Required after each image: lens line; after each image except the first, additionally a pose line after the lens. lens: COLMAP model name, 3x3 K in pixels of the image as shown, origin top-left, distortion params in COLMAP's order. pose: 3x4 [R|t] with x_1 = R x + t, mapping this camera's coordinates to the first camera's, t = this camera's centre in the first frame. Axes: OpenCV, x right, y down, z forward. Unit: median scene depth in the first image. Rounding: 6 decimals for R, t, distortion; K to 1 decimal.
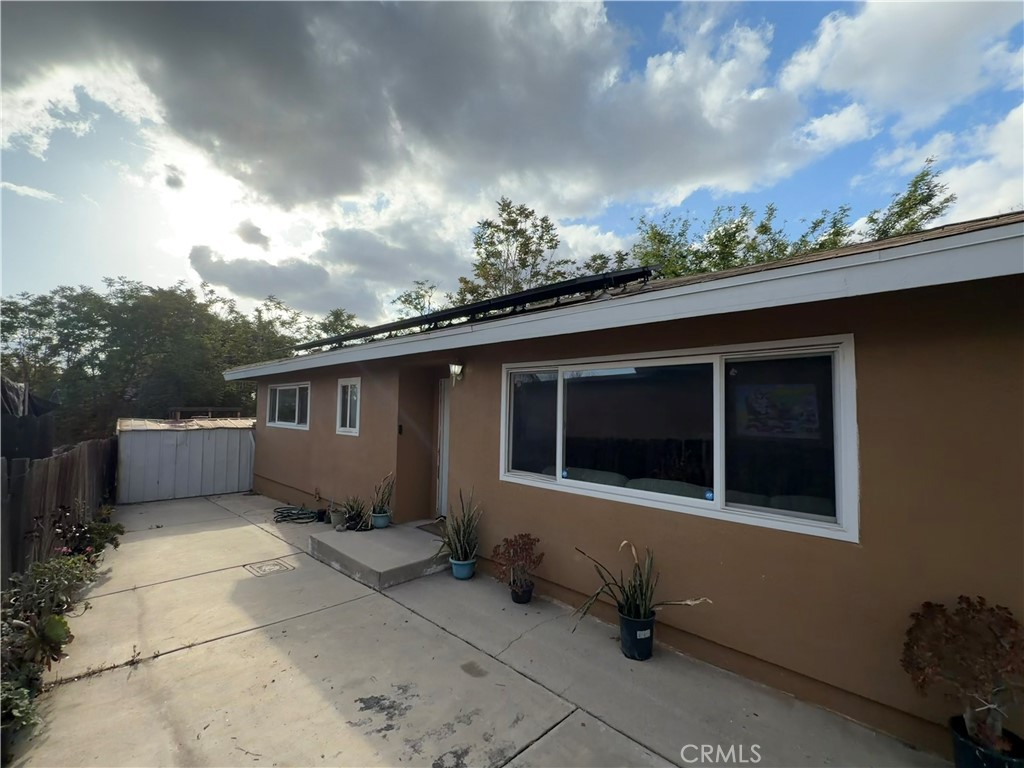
lens RADIAL K [[451.3, 0, 510.2], [0, 451.3, 386.5], [0, 0, 1]] dist [0.000337, -0.000184]
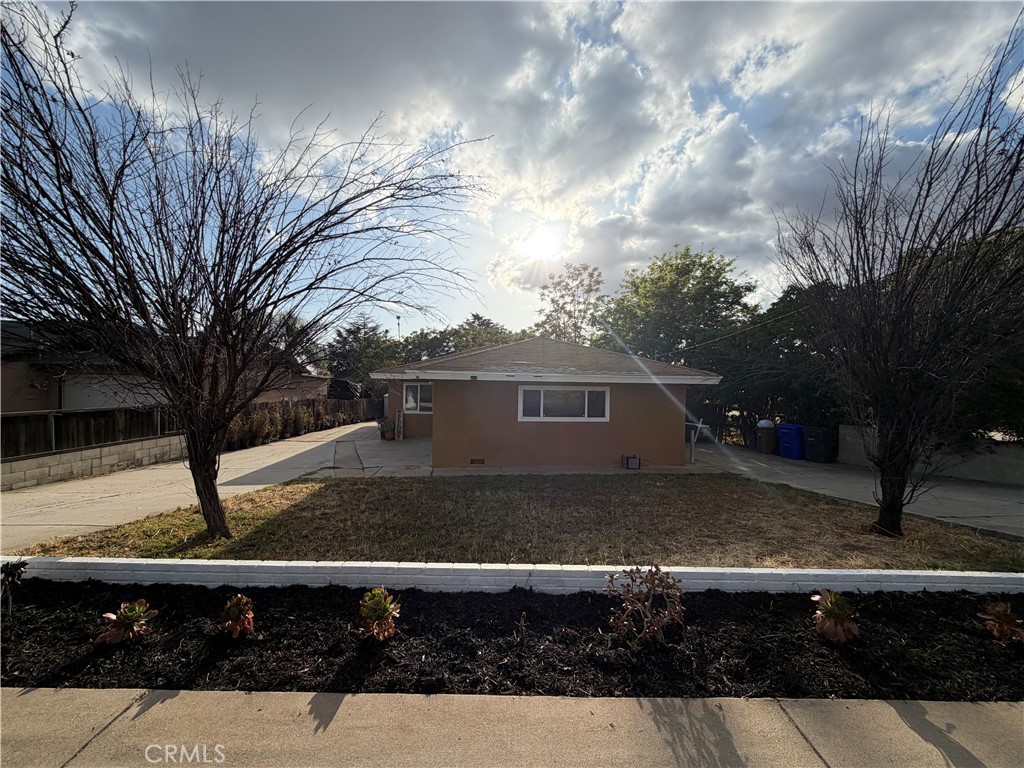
lens RADIAL K [[408.0, 0, 507.6], [0, 408.0, 380.0], [0, 0, 1]] dist [0.000476, 0.000513]
pose [[0.784872, -0.008838, -0.619595, 1.446628], [0.031766, 0.999157, 0.025987, -0.058773], [0.618844, -0.040079, 0.784491, -0.666210]]
